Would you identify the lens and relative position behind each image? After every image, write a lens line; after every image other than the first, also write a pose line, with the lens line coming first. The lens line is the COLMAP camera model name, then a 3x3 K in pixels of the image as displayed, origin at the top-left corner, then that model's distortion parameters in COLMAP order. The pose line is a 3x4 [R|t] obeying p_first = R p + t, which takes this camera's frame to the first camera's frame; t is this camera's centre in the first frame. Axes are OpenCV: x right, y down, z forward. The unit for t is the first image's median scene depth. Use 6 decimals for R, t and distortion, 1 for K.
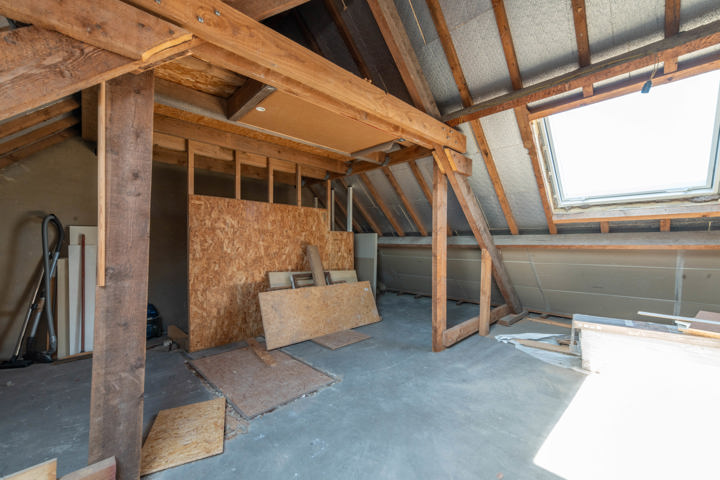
lens RADIAL K [[287.6, 0, 360.4], [0, 287.6, 243.4], [0, 0, 1]] dist [0.003346, 0.000098]
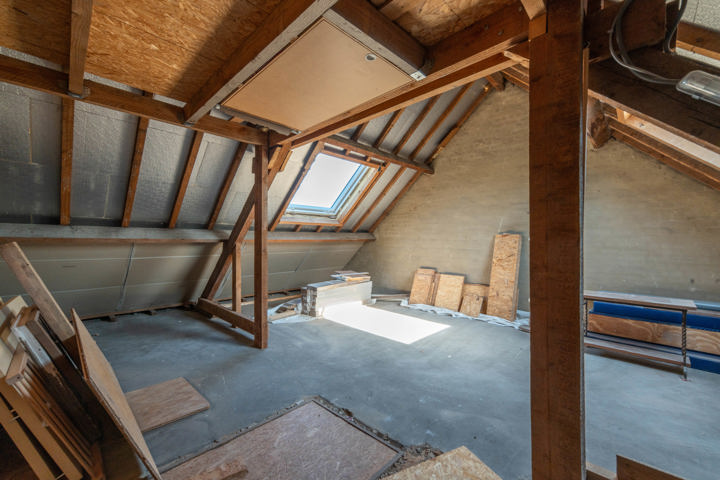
lens RADIAL K [[287.6, 0, 360.2], [0, 287.6, 239.8], [0, 0, 1]] dist [0.003346, 0.000098]
pose [[-0.002832, -0.007011, 0.999971, -0.939636], [-0.004194, 0.999967, 0.006999, -0.006508], [-0.999987, -0.004174, -0.002862, 0.868871]]
